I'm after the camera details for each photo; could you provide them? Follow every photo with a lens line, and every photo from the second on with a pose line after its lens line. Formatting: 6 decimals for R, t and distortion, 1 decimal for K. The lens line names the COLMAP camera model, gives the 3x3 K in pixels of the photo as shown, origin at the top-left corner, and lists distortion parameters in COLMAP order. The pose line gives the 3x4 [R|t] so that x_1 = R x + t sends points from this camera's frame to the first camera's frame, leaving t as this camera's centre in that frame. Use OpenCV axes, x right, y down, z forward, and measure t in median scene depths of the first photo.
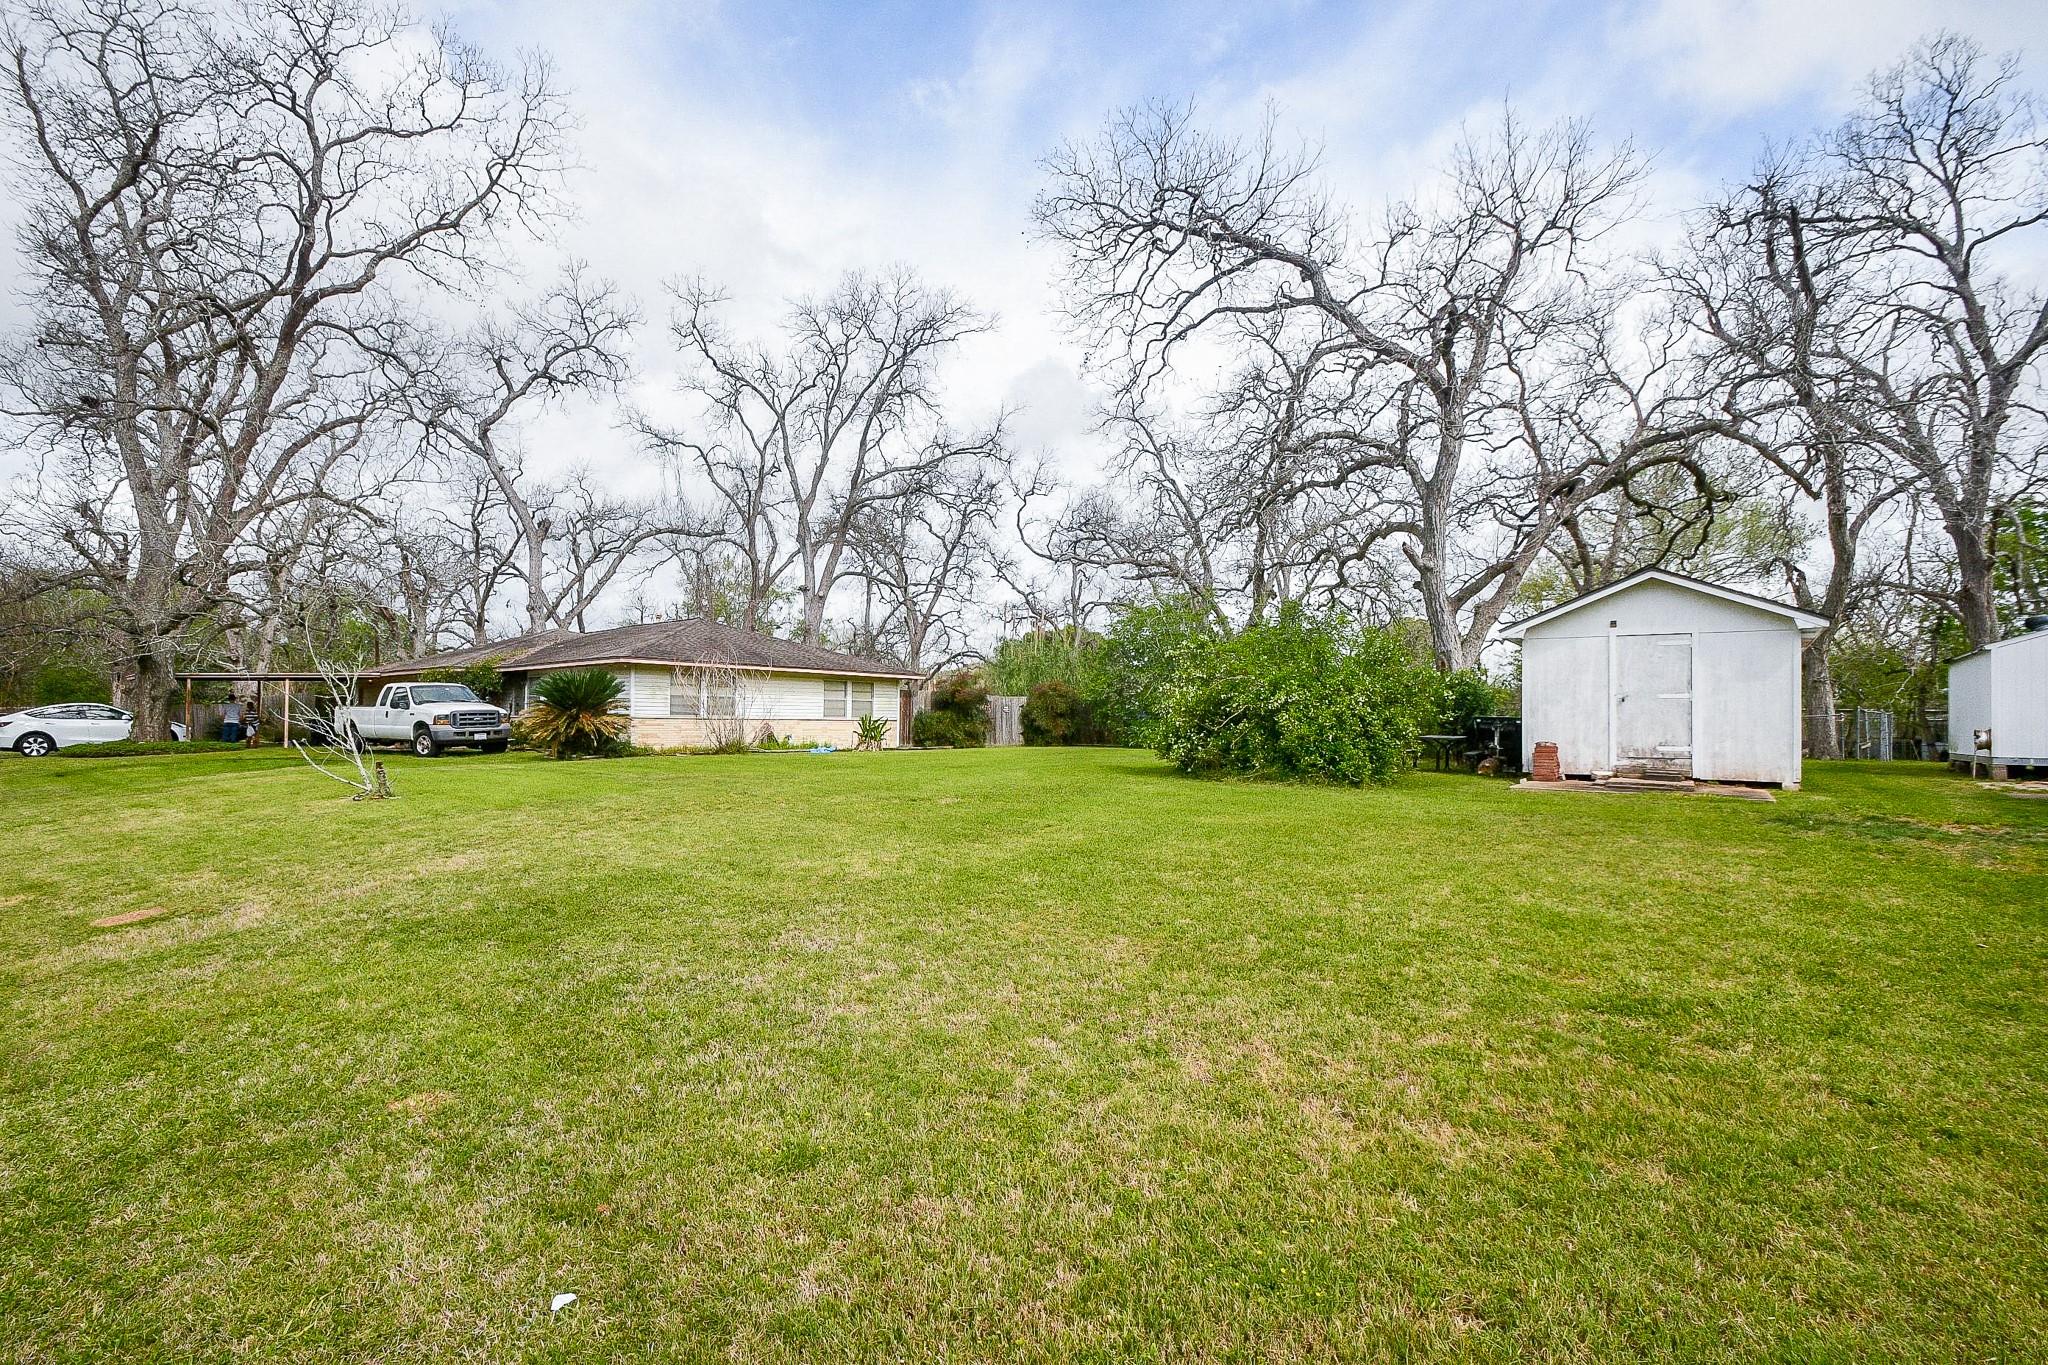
lens RADIAL K [[950.4, 0, 1025.3], [0, 950.4, 709.2], [0, 0, 1]] dist [-0.014305, -0.000338]
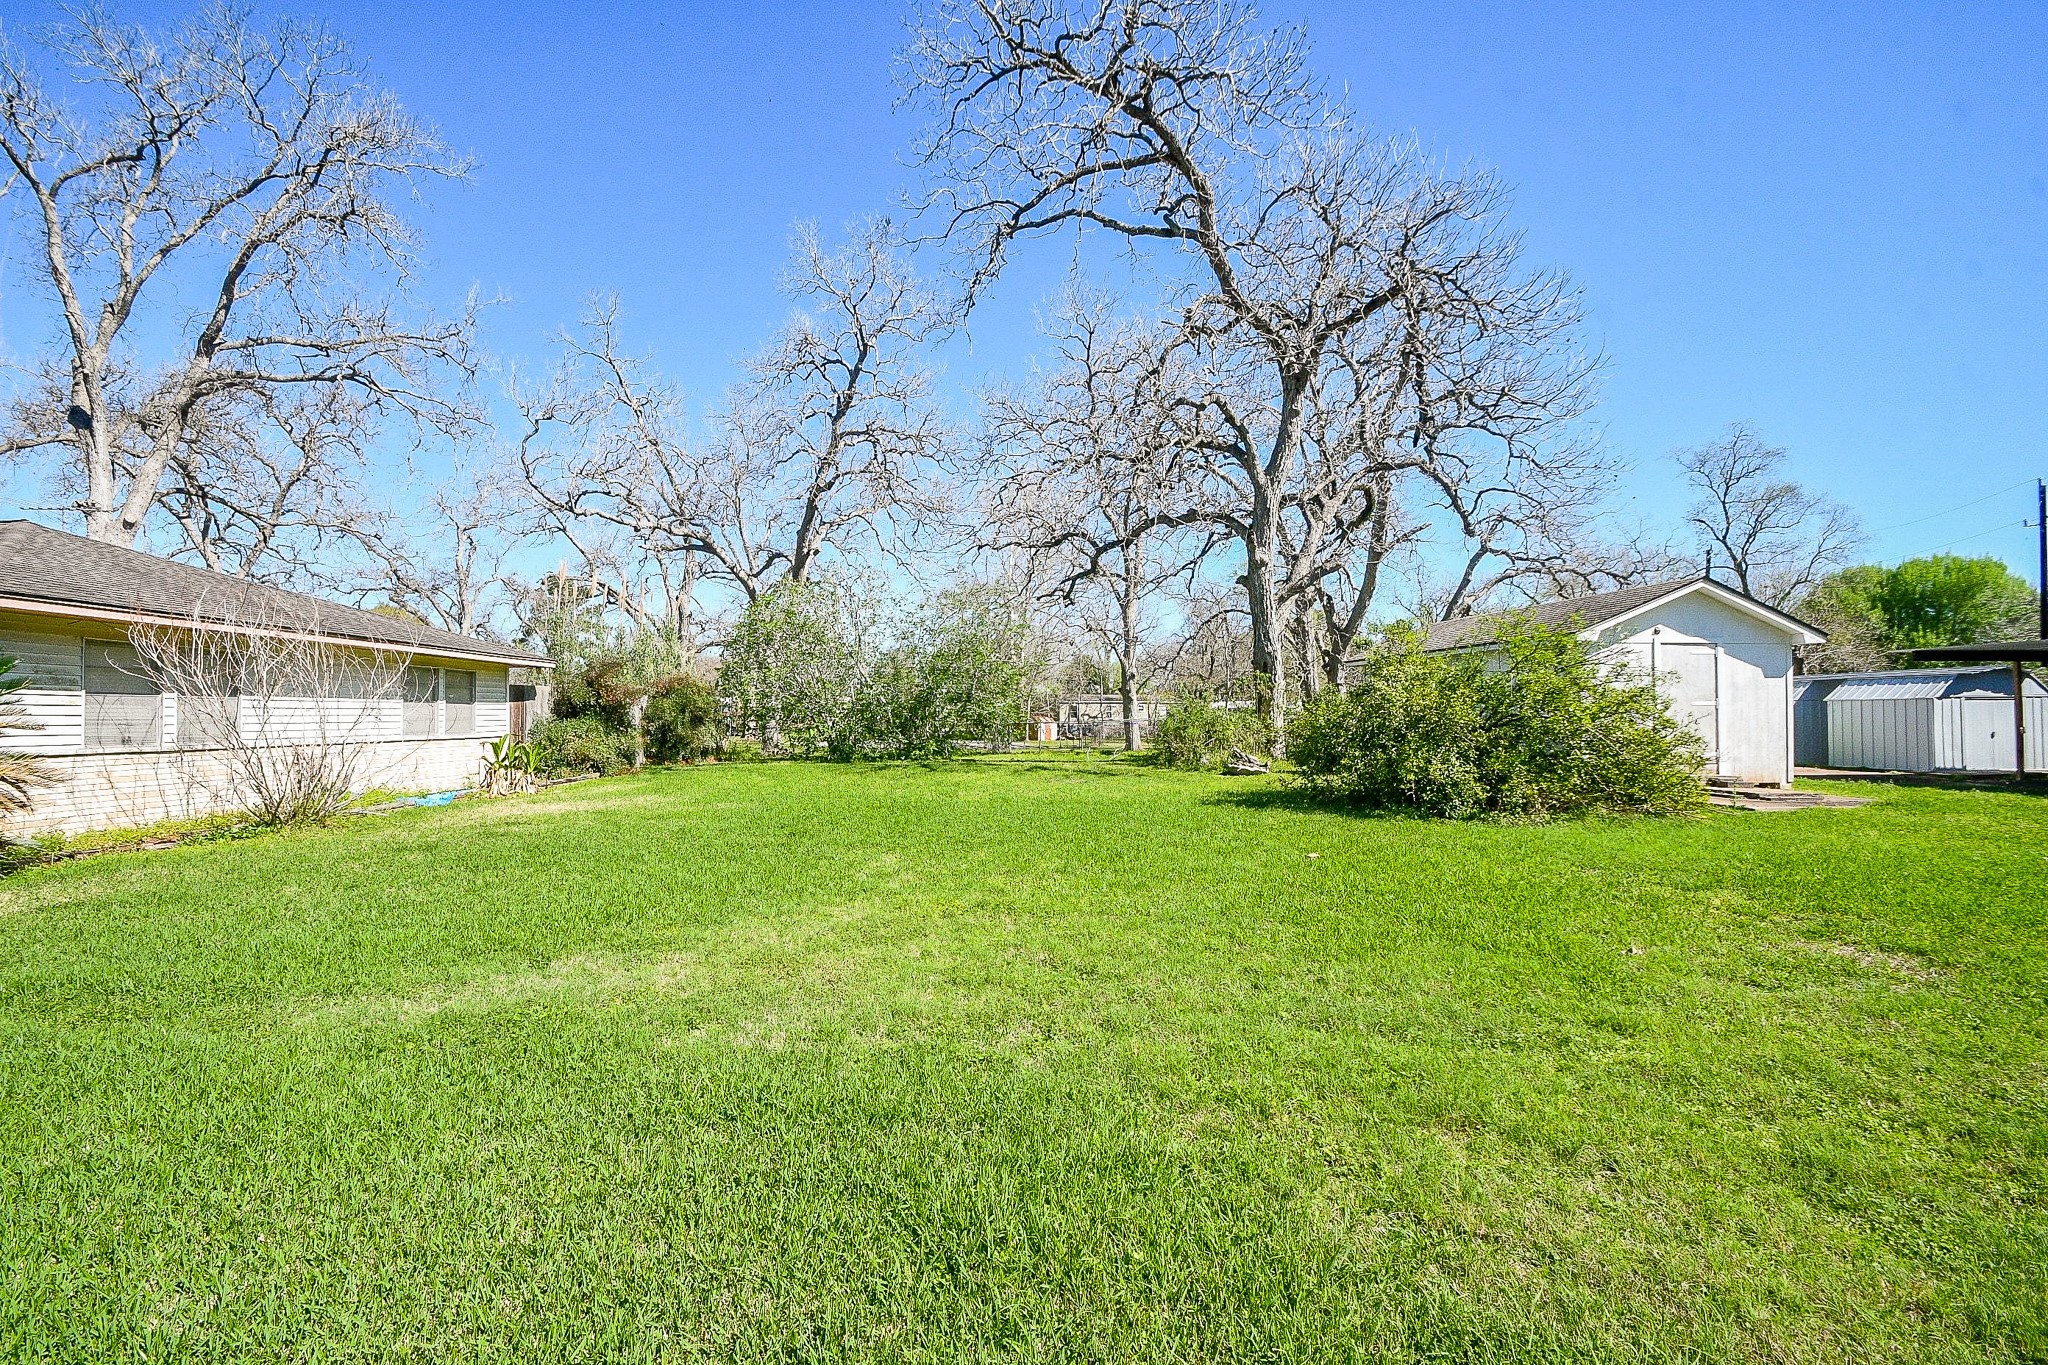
lens RADIAL K [[885.2, 0, 1022.6], [0, 885.2, 704.1], [0, 0, 1]] dist [-0.009780, -0.000135]
pose [[0.757840, -0.005099, 0.652421, -0.267193], [0.003134, 0.999986, 0.004175, -0.010277], [-0.652433, -0.001119, 0.757846, 0.394195]]
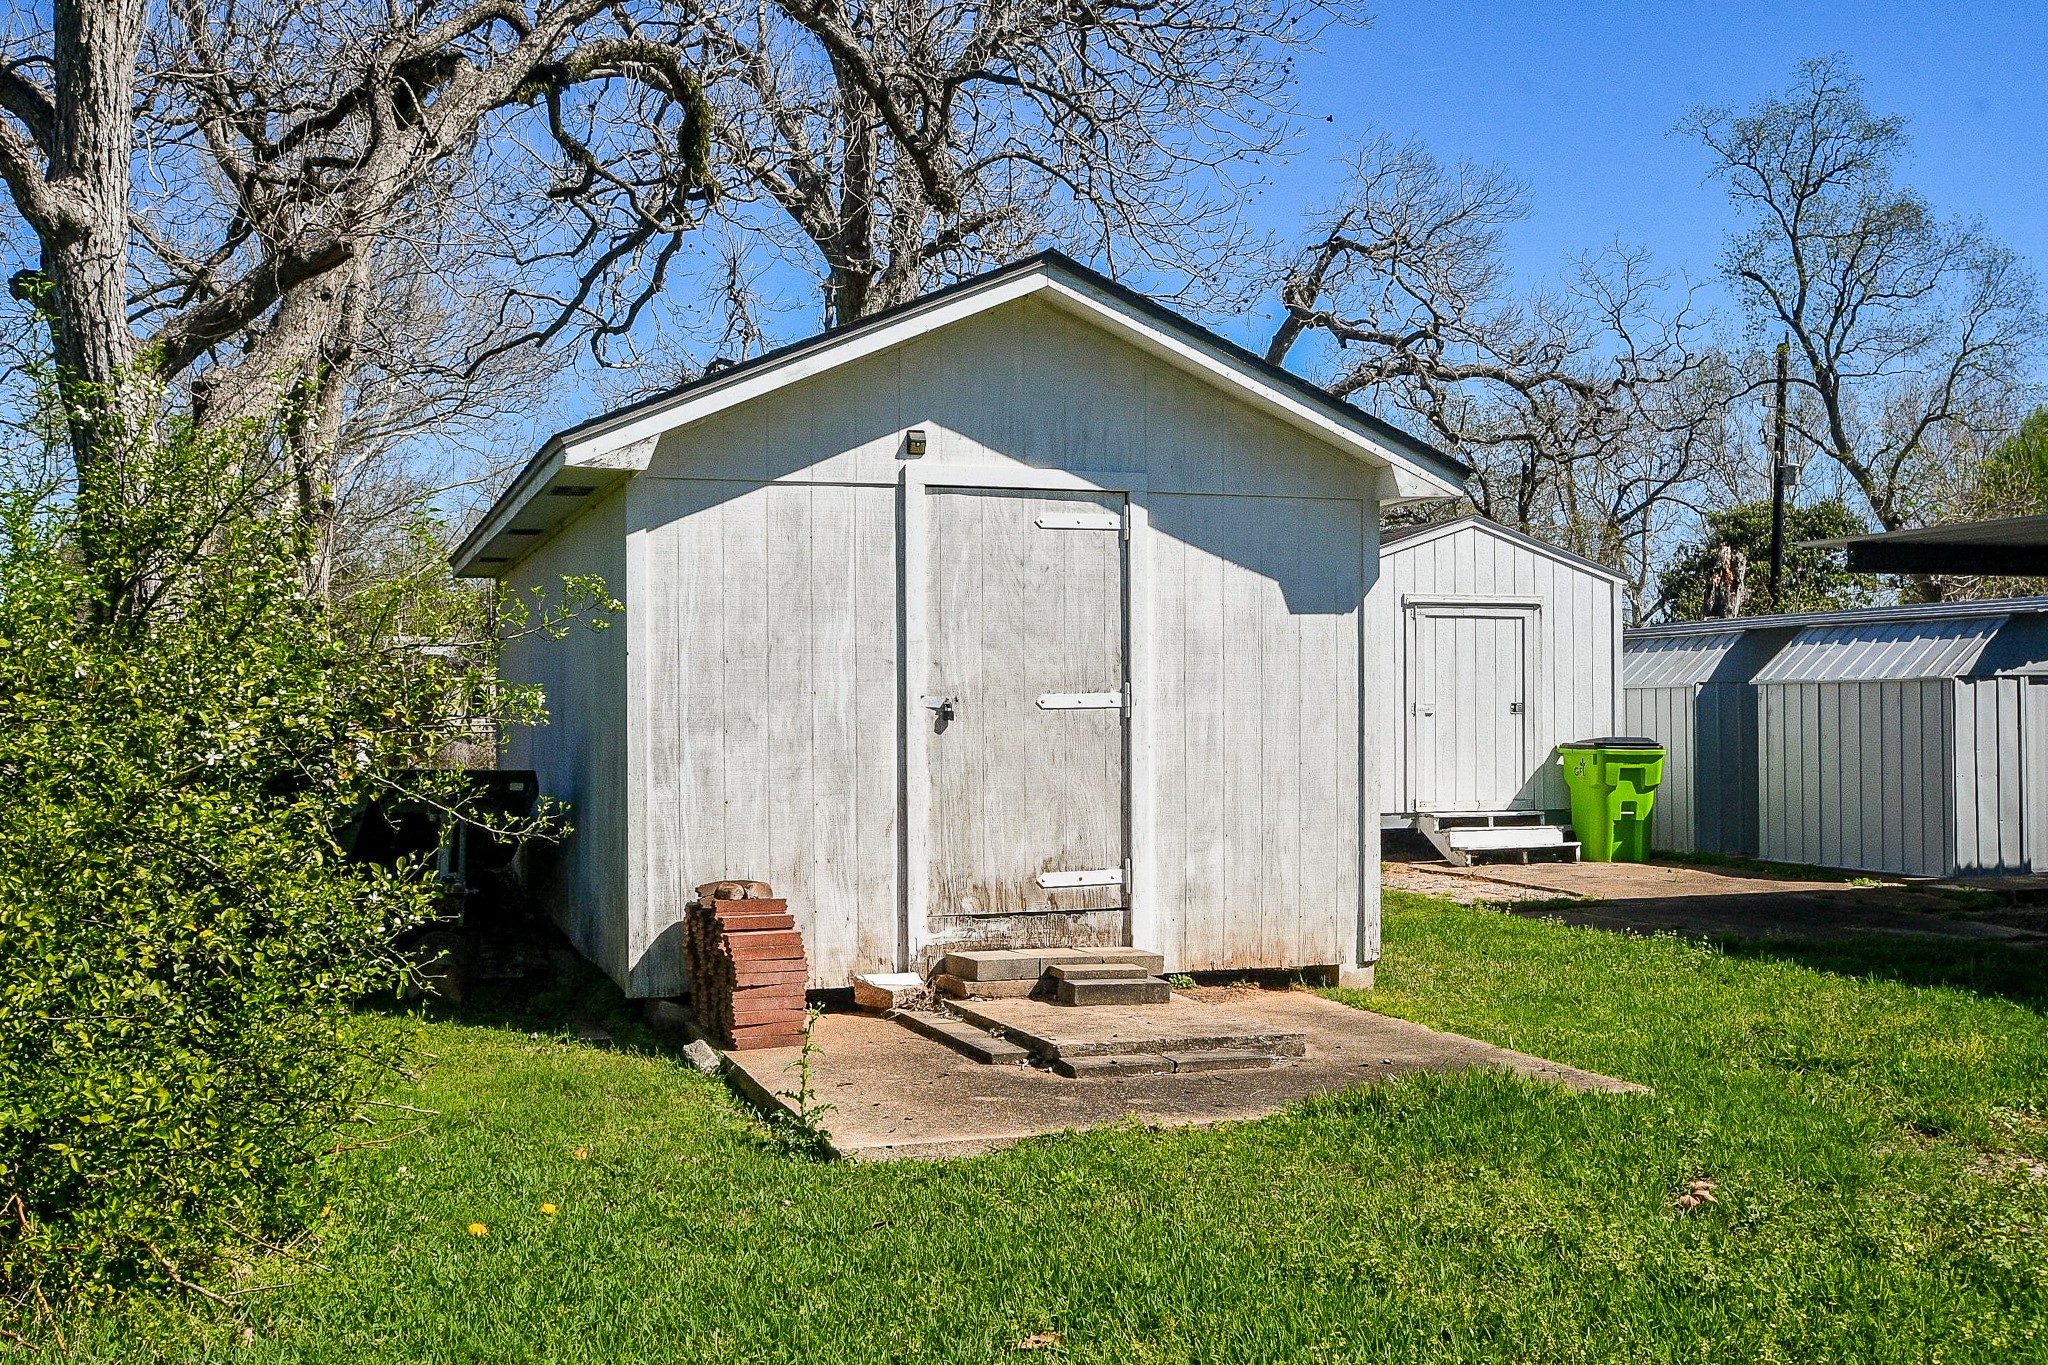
lens RADIAL K [[2082.2, 0, 968.4], [0, 2082.2, 680.9], [0, 0, 1]] dist [-0.101114, 0.013787]
pose [[0.585082, -0.004612, 0.810961, 0.070168], [0.003007, 0.999989, 0.003517, -0.011850], [-0.810969, 0.000381, 0.585089, 0.337141]]
